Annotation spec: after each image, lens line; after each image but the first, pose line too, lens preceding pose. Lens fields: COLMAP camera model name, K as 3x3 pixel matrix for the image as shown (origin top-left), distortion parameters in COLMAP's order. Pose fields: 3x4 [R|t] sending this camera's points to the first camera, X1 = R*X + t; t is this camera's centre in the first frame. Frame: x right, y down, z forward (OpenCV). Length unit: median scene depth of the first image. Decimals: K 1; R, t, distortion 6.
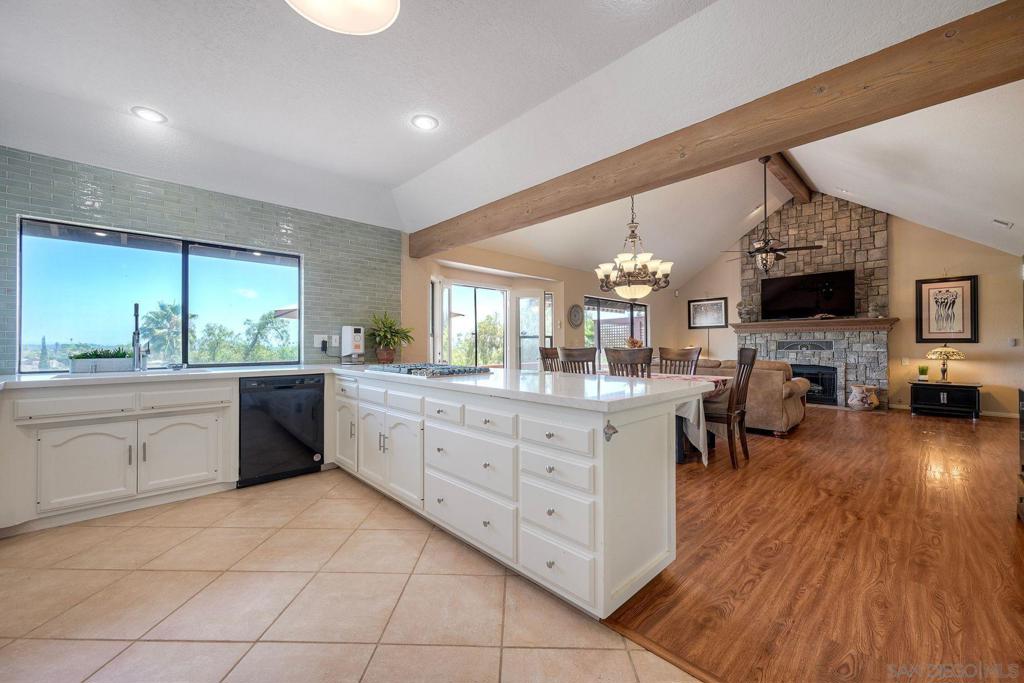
lens RADIAL K [[399.8, 0, 509.7], [0, 399.8, 341.8], [0, 0, 1]] dist [-0.001658, 0.000043]
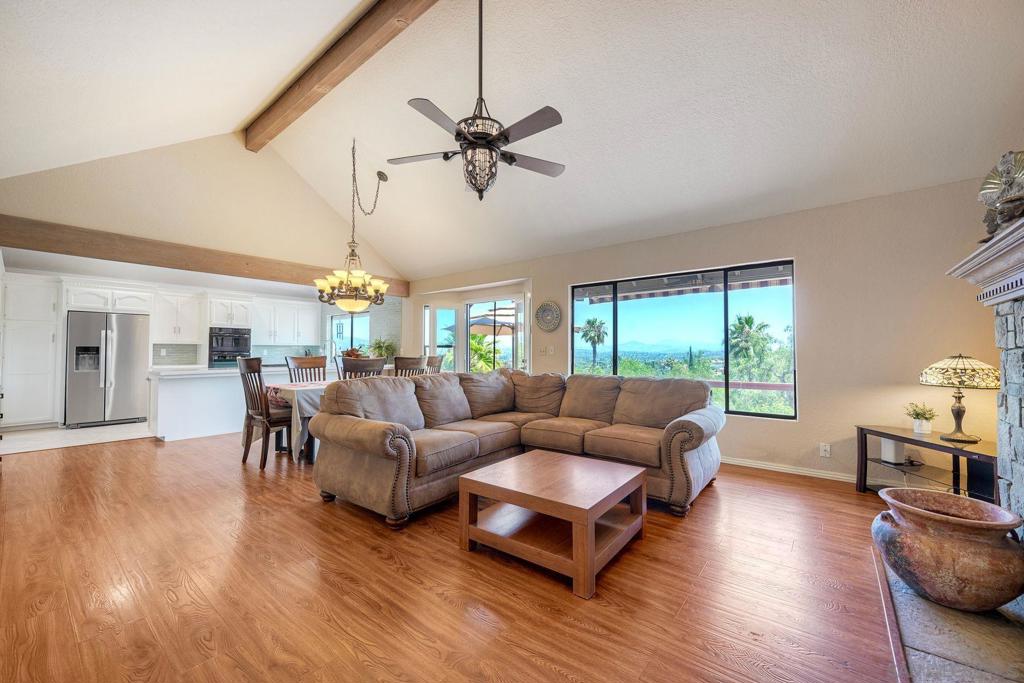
lens RADIAL K [[399.8, 0, 509.7], [0, 399.8, 341.8], [0, 0, 1]] dist [-0.001658, 0.000043]
pose [[0.131110, -0.027920, -0.990975, 0.960929], [0.012182, 0.999573, -0.026550, 0.005117], [0.991293, -0.008591, 0.131394, 0.852039]]
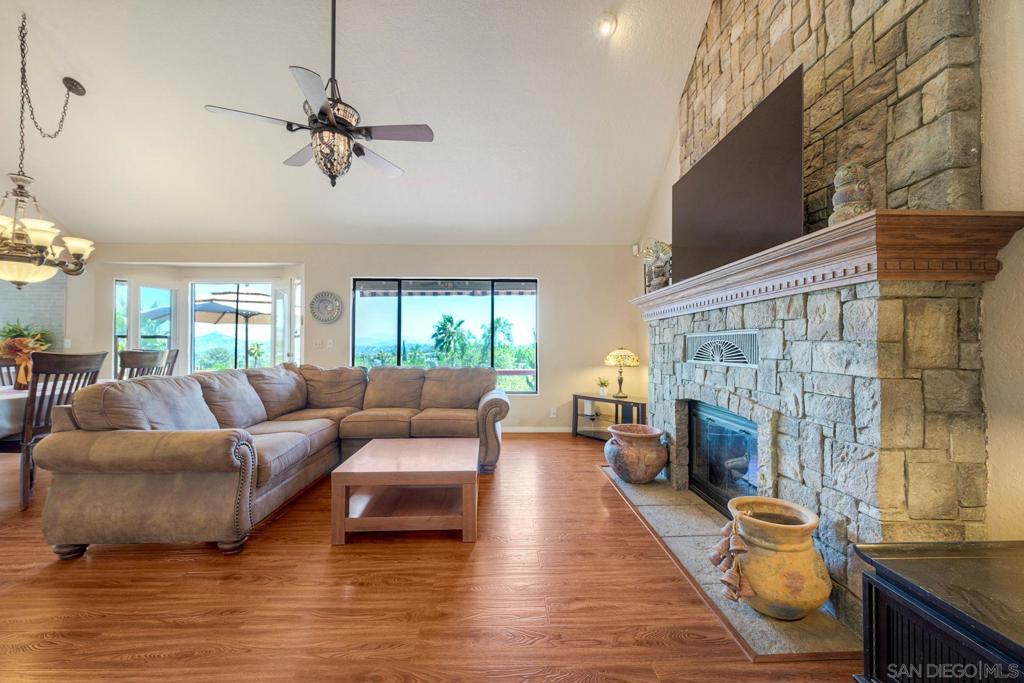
lens RADIAL K [[399.8, 0, 509.7], [0, 399.8, 341.8], [0, 0, 1]] dist [-0.001658, 0.000043]
pose [[0.737198, -0.007067, -0.675640, 0.947595], [0.006795, 0.999972, -0.003045, 0.003977], [0.675642, -0.002347, 0.737226, 0.708331]]
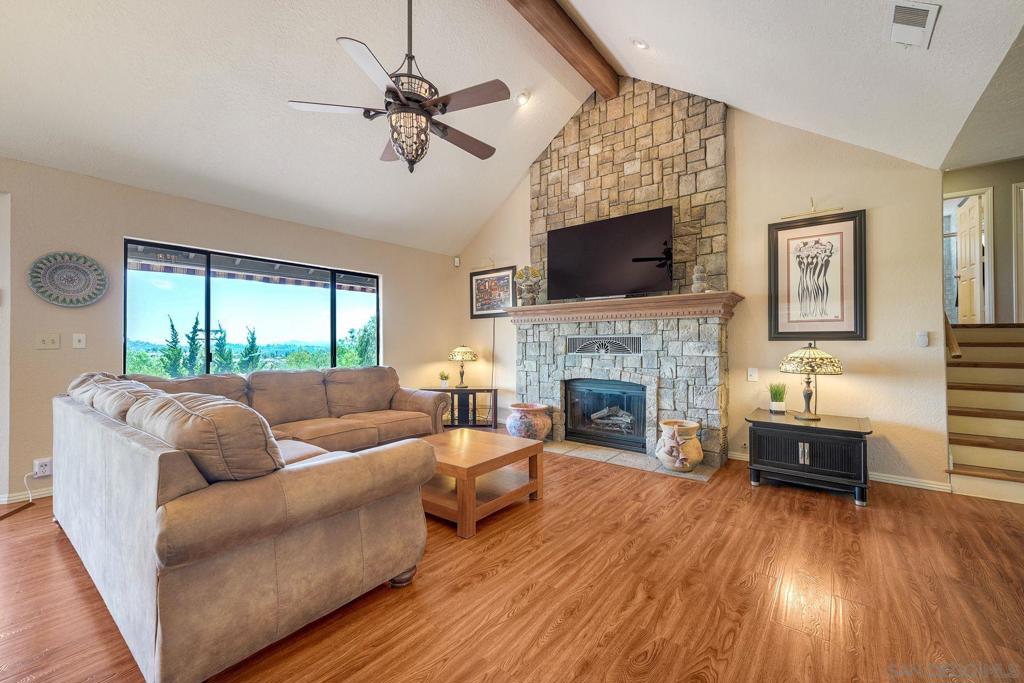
lens RADIAL K [[412.9, 0, 516.7], [0, 412.9, 339.6], [0, 0, 1]] dist [-0.002460, -0.000217]
pose [[0.989527, -0.000735, 0.144346, 0.603814], [0.000696, 1.000000, 0.000321, 0.001338], [-0.144346, -0.000217, 0.989527, 0.499542]]
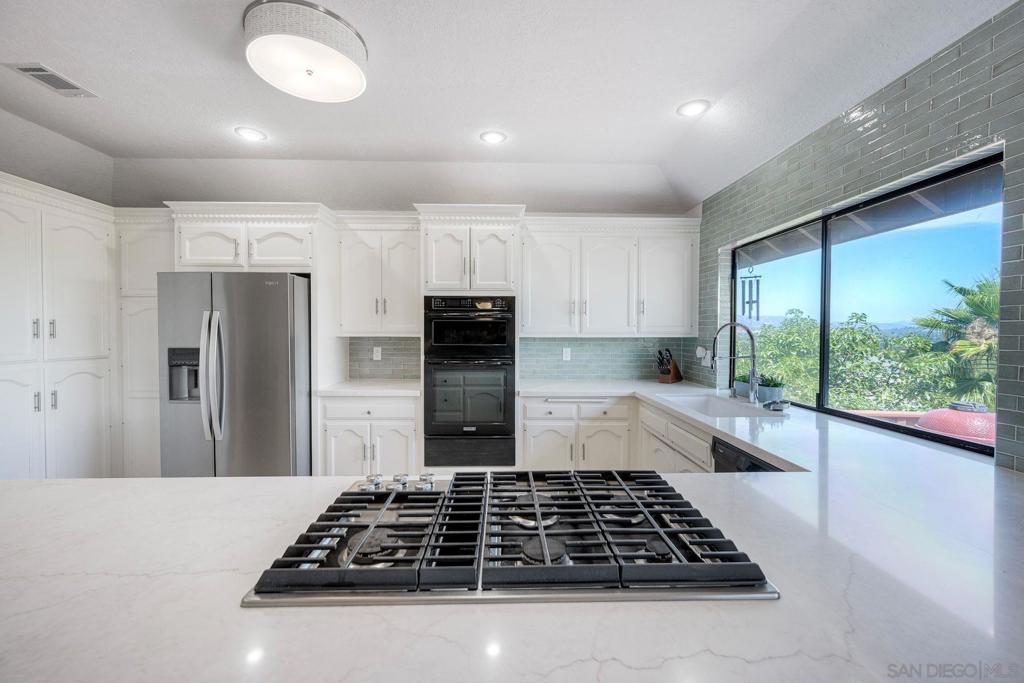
lens RADIAL K [[405.5, 0, 512.0], [0, 405.5, 341.5], [0, 0, 1]] dist [-0.000154, 0.000058]
pose [[-0.673556, 0.020110, -0.738863, 0.010659], [0.004953, 0.999730, 0.022694, -0.034864], [0.739120, 0.011626, -0.673474, 0.544394]]
